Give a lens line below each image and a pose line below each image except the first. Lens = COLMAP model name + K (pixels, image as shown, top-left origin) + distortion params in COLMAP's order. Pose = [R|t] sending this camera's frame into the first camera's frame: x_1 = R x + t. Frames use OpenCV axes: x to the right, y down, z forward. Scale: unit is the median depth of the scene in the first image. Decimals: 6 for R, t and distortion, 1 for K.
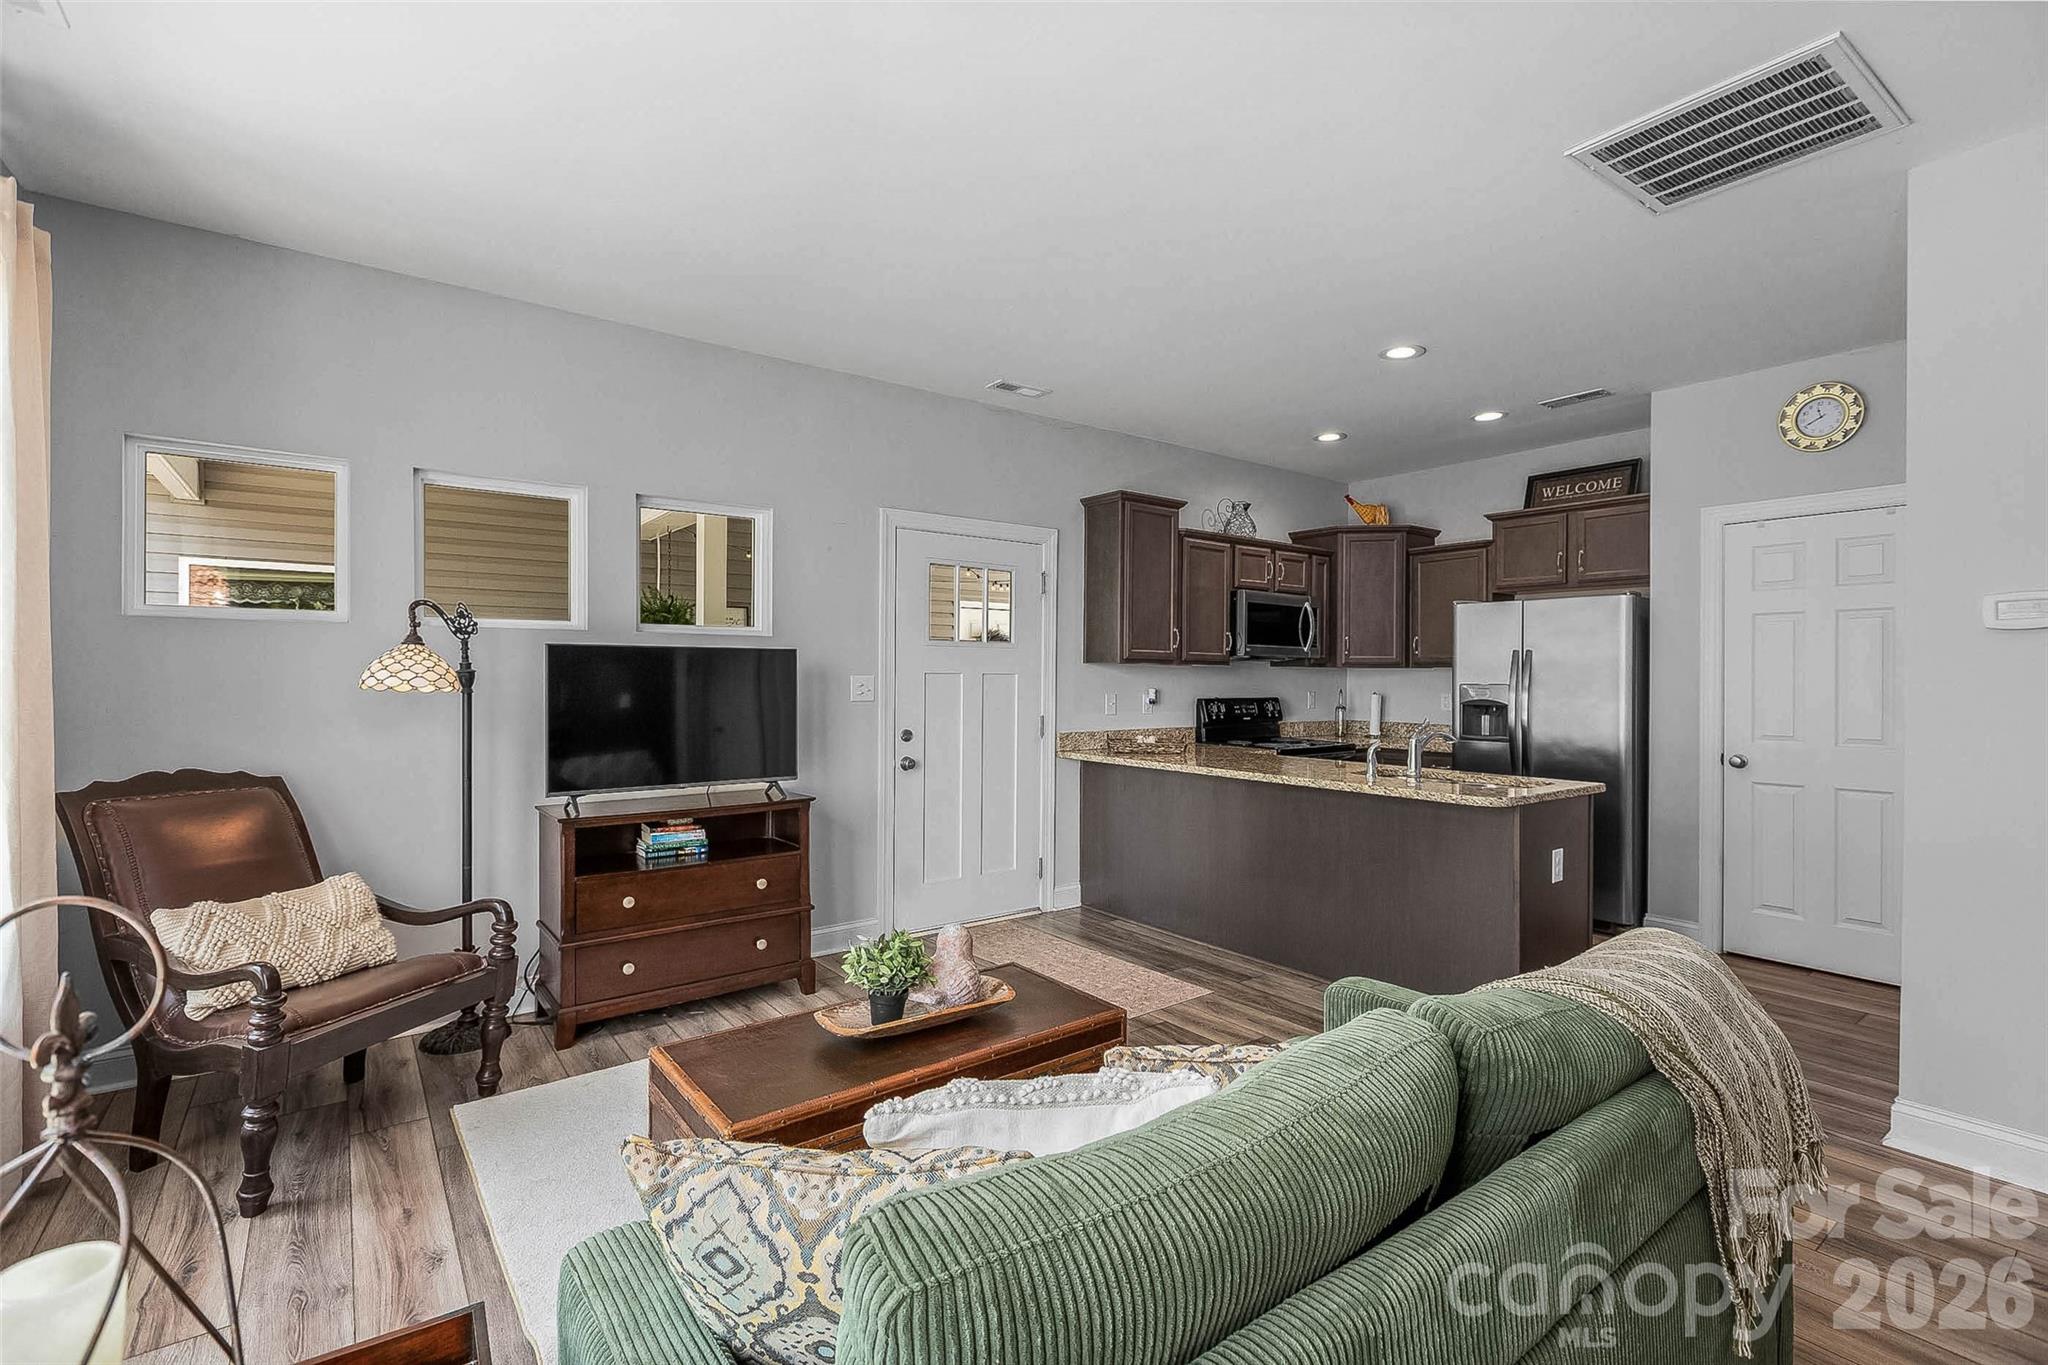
lens RADIAL K [[919.6, 0, 1020.4], [0, 919.6, 678.2], [0, 0, 1]] dist [0.000348, 0.000307]
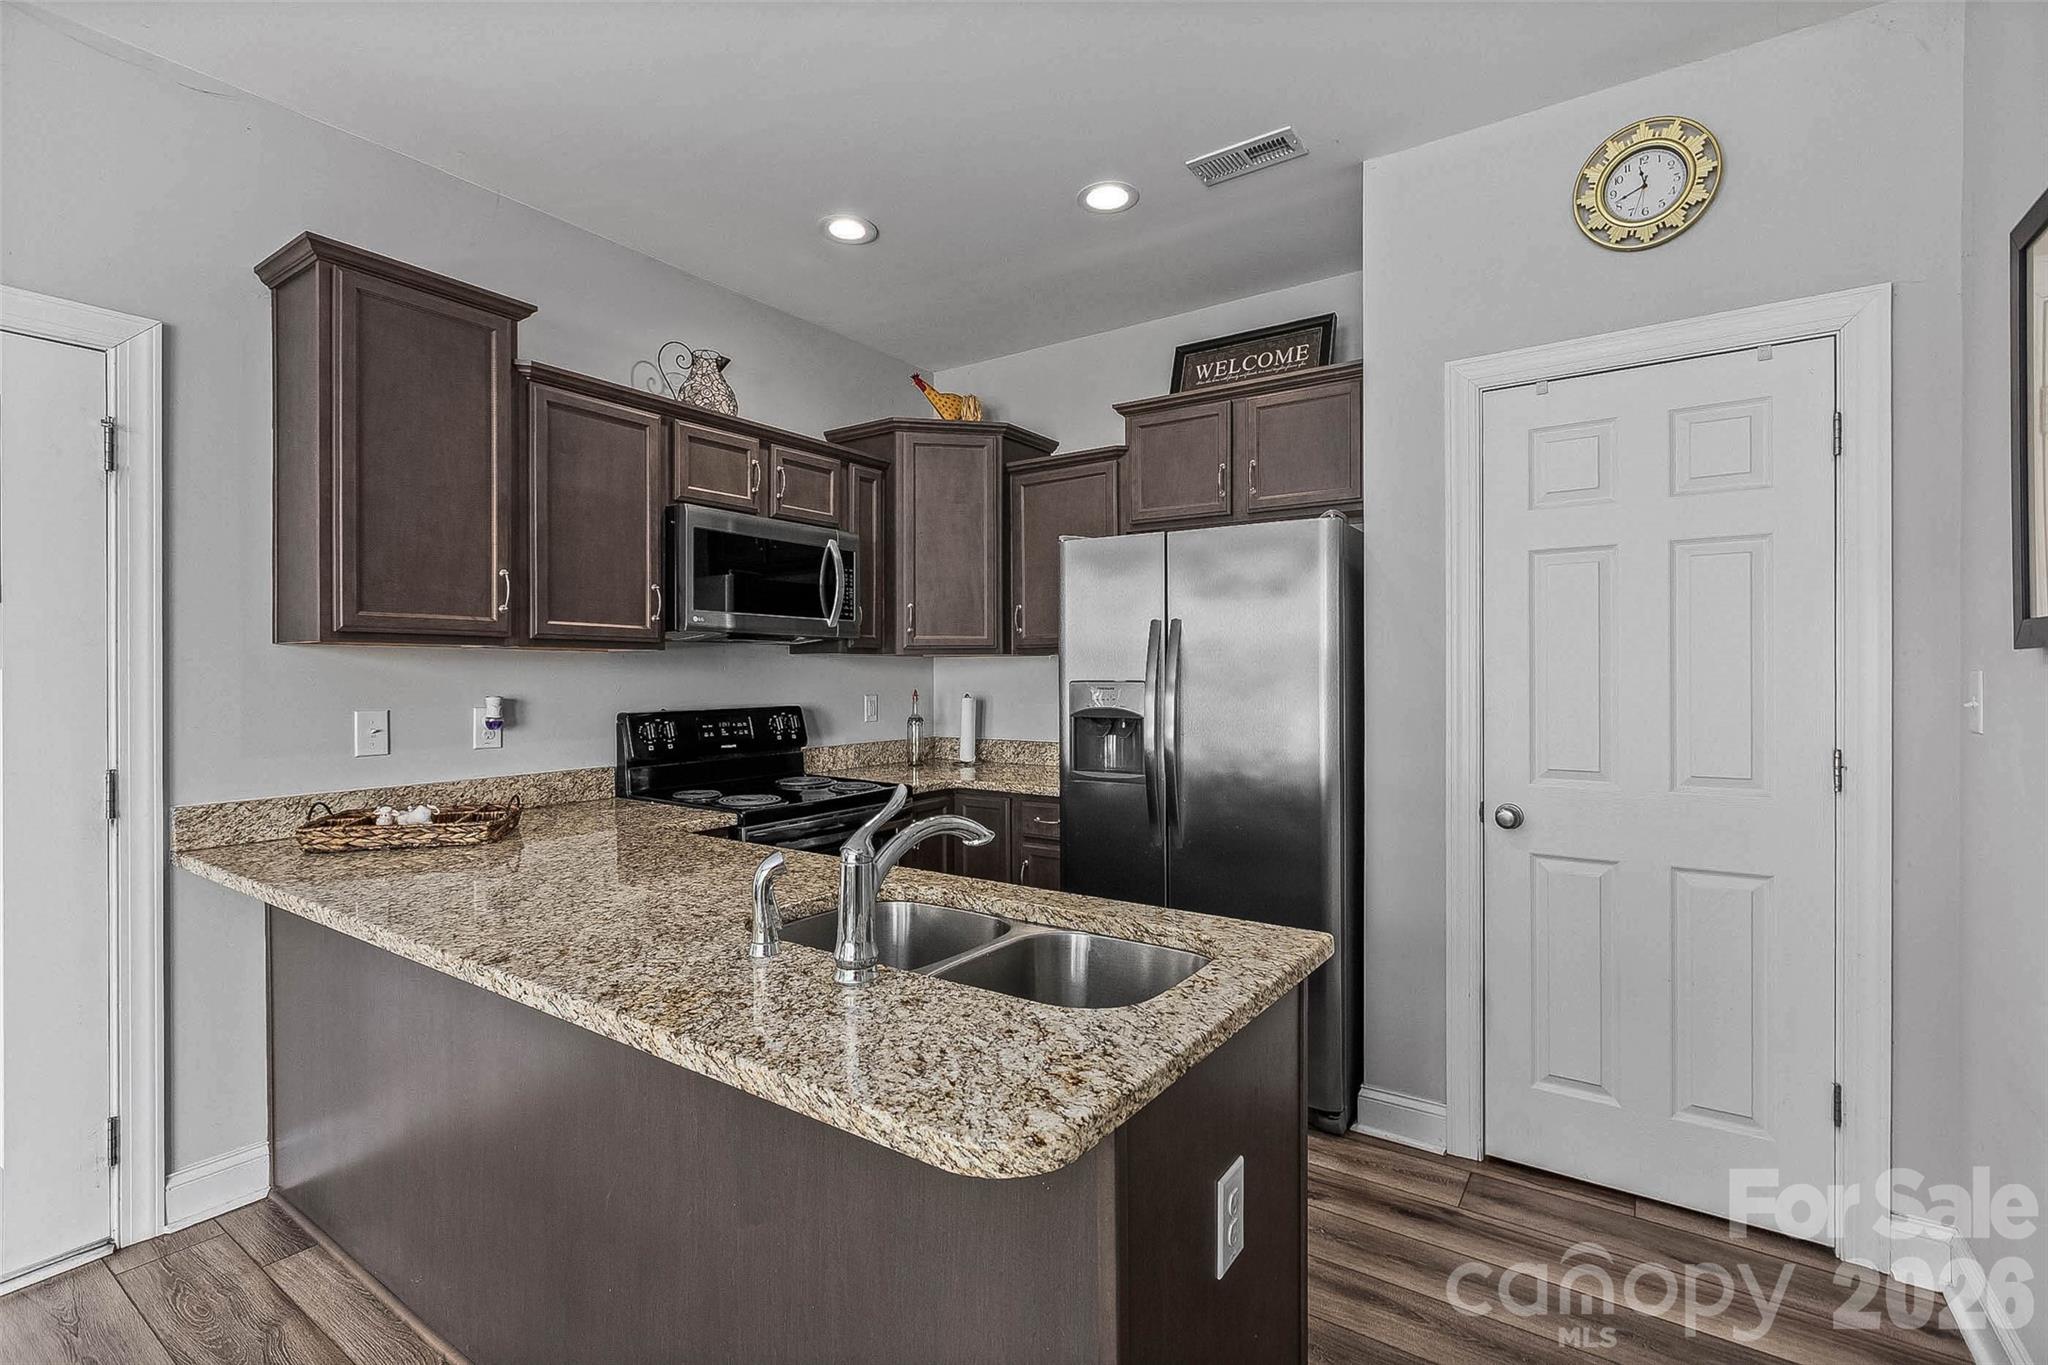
lens RADIAL K [[919.6, 0, 1029.4], [0, 919.6, 677.6], [0, 0, 1]] dist [0.000348, 0.000307]
pose [[0.946906, -0.010534, 0.321336, 0.264972], [0.008798, 0.999938, 0.006854, 0.000362], [-0.321389, -0.003663, 0.946940, 0.457510]]
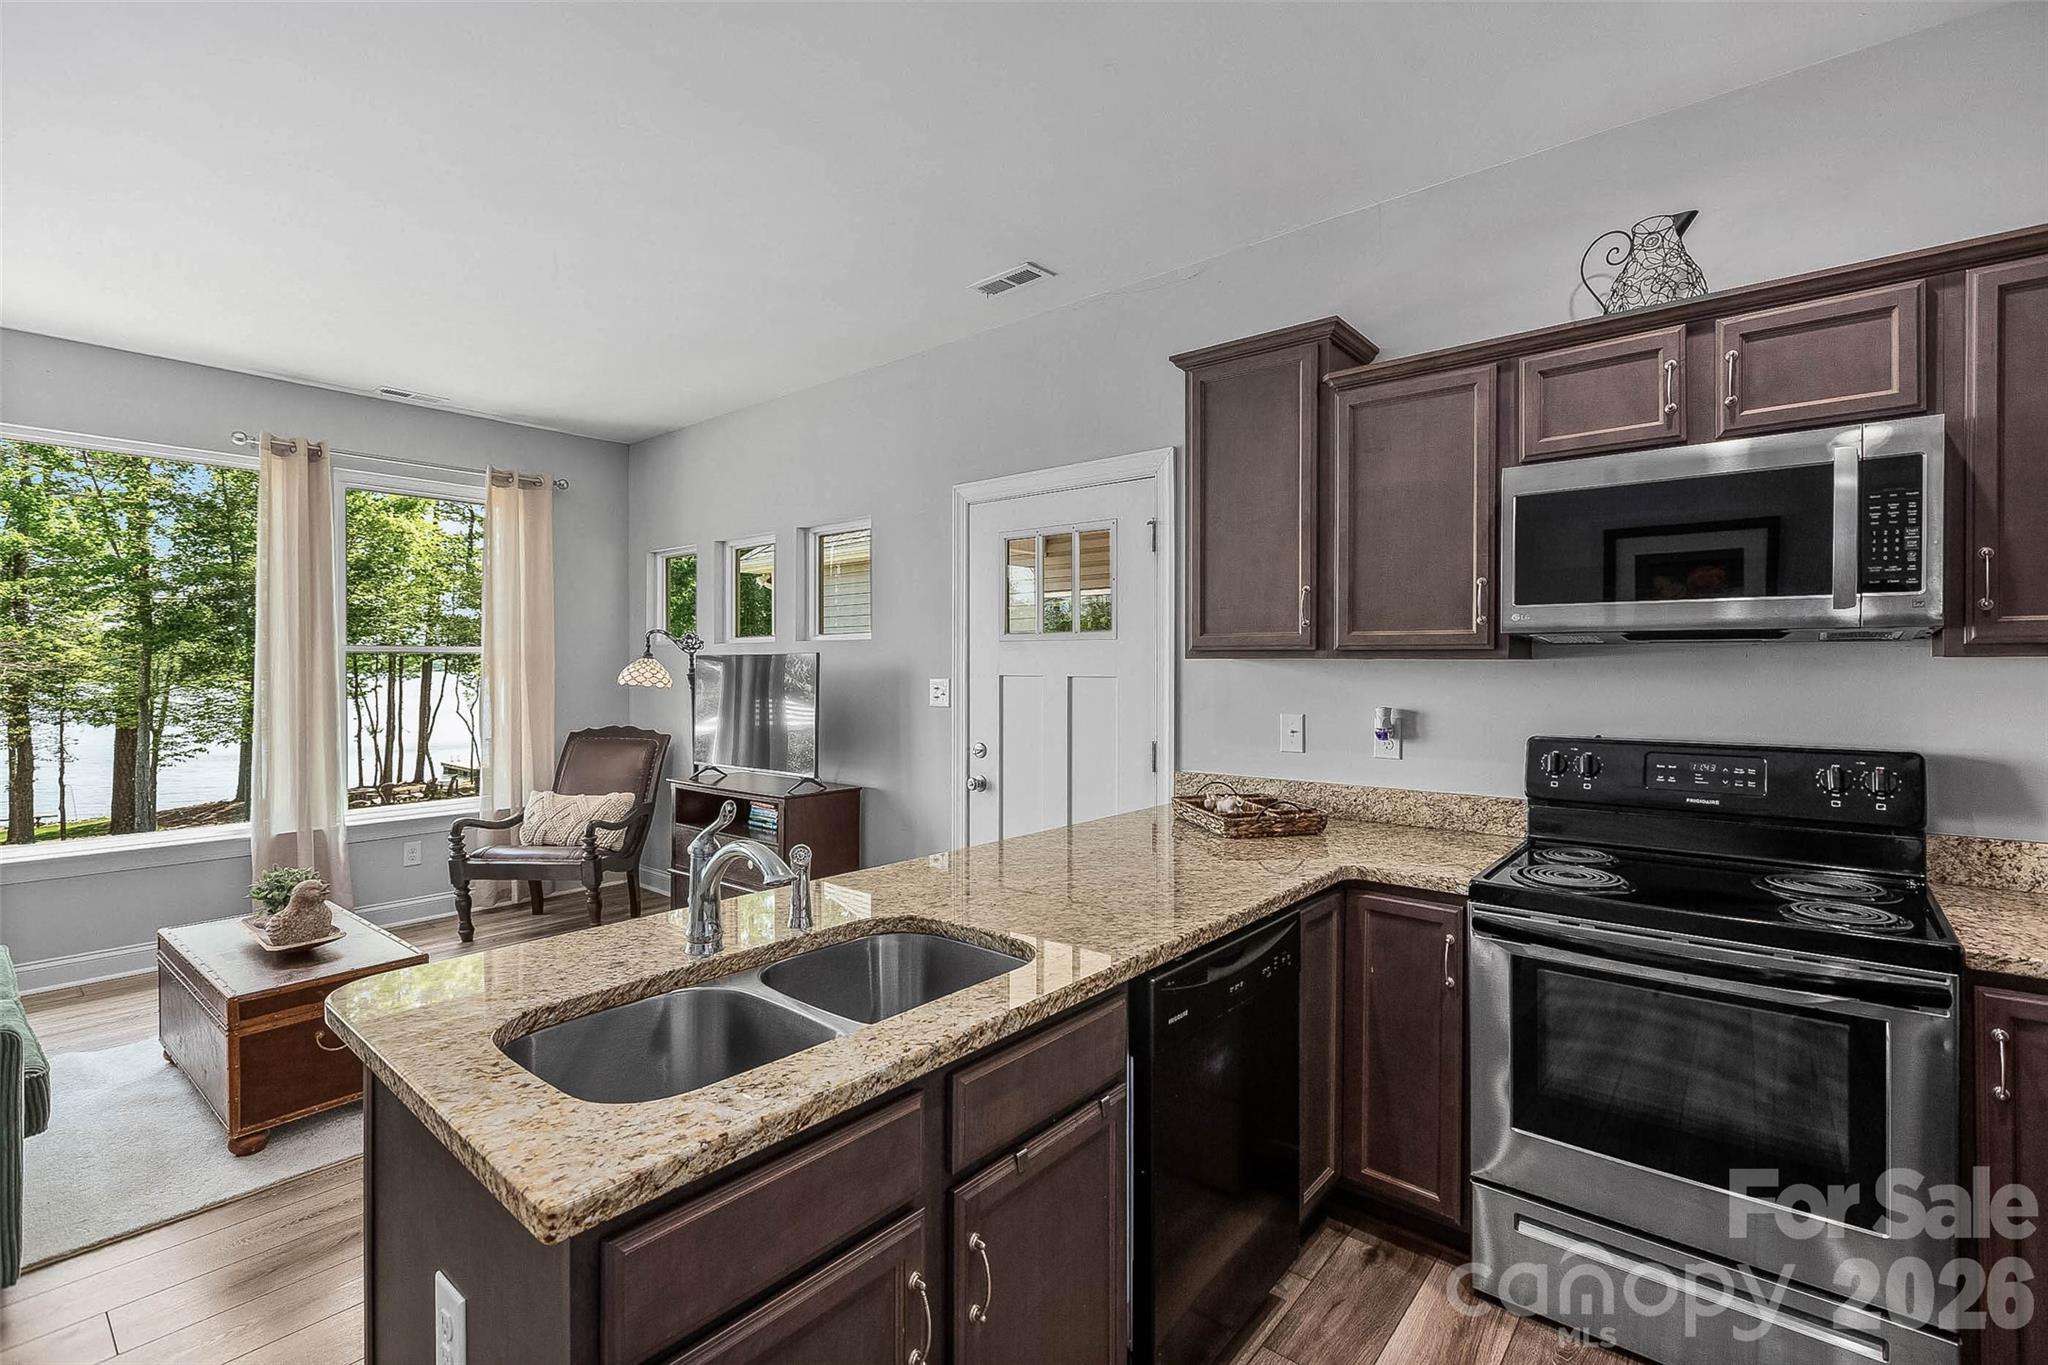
lens RADIAL K [[919.6, 0, 1027.0], [0, 919.6, 669.7], [0, 0, 1]] dist [0.000348, 0.000307]
pose [[0.231012, -0.001908, -0.972949, 0.595996], [-0.001004, 0.999997, -0.002199, -0.007781], [0.972950, 0.001485, 0.231009, 0.724321]]
